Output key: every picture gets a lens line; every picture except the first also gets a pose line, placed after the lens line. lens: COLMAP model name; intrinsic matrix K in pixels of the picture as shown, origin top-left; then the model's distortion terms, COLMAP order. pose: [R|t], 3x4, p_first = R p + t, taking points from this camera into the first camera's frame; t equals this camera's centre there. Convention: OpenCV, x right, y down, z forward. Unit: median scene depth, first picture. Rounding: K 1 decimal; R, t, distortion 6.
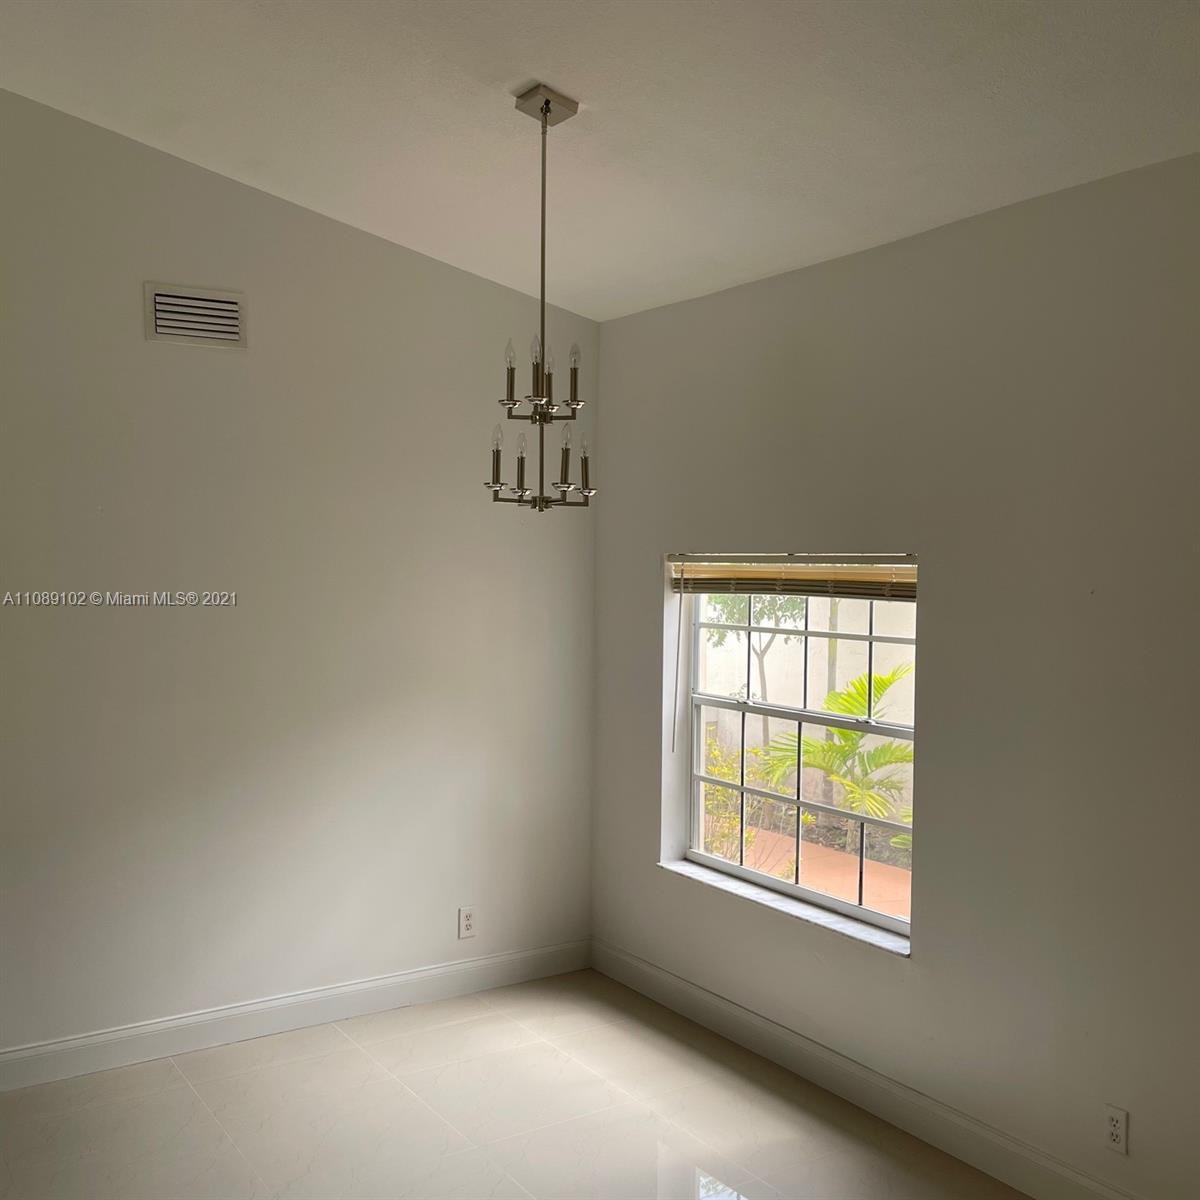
lens RADIAL K [[1284.8, 0, 598.6], [0, 1284.8, 642.5], [0, 0, 1]] dist [0.257621, -0.570602]
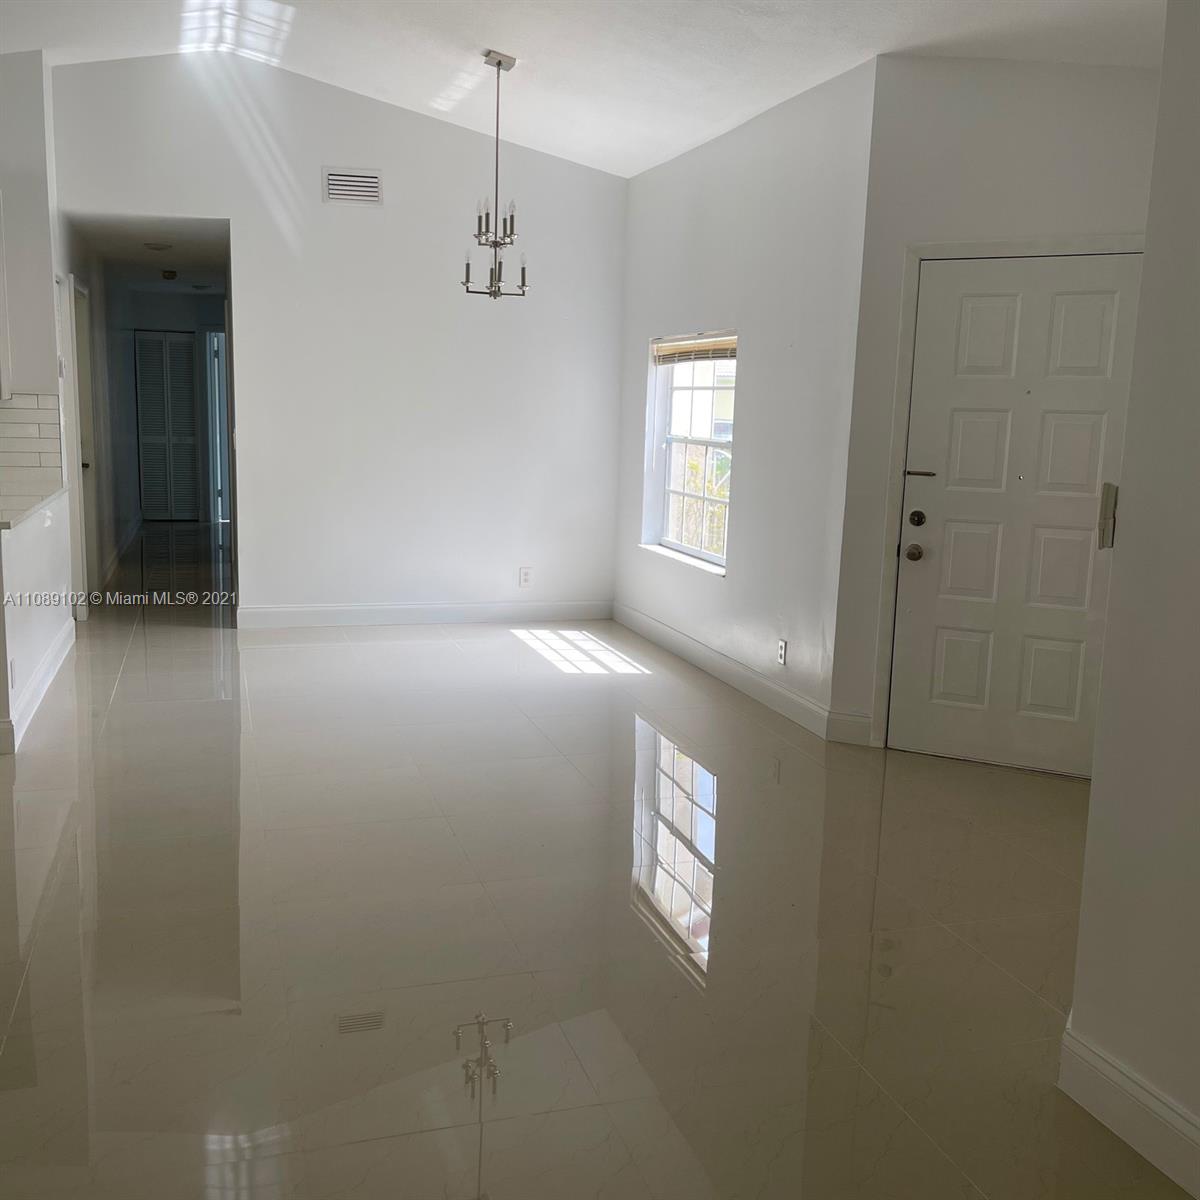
lens RADIAL K [[1284.8, 0, 598.6], [0, 1284.8, 642.5], [0, 0, 1]] dist [0.257621, -0.570602]
pose [[0.961475, 0.062569, -0.267676, 0.475783], [-0.031184, 0.992292, 0.119934, 0.115956], [0.273117, -0.106966, 0.956015, -0.574634]]
